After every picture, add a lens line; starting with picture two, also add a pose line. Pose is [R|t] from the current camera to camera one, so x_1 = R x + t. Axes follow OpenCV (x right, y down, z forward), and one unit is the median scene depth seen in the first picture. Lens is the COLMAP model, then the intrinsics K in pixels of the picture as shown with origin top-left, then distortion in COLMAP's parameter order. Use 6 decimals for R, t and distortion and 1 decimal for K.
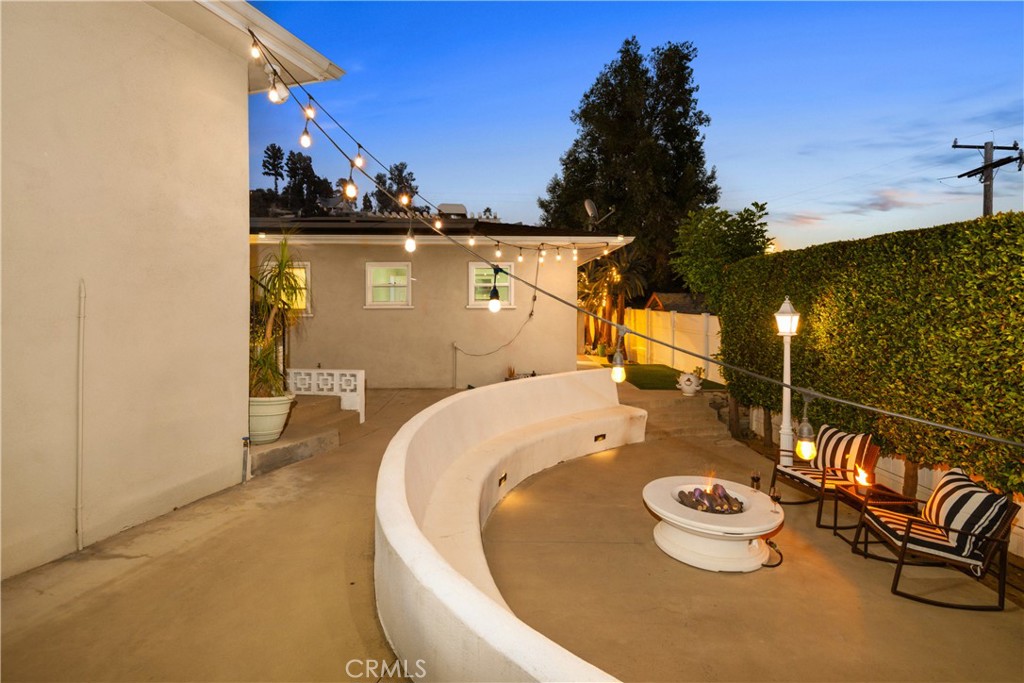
lens RADIAL K [[483.1, 0, 511.6], [0, 483.1, 281.3], [0, 0, 1]] dist [-0.000948, -0.000708]
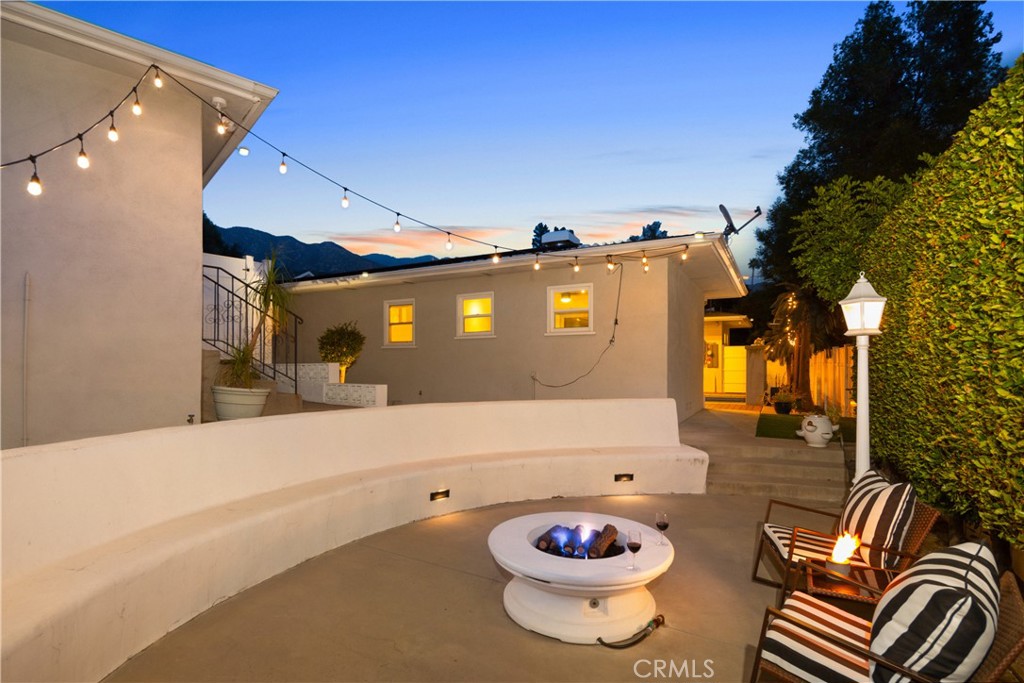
lens RADIAL K [[489.5, 0, 512.0], [0, 489.5, 341.5], [0, 0, 1]] dist [-0.002083, -0.000409]
pose [[0.870926, -0.024014, -0.490826, 0.425143], [0.021482, 0.999711, -0.010795, 0.102608], [0.490944, -0.001142, 0.871191, 0.201439]]
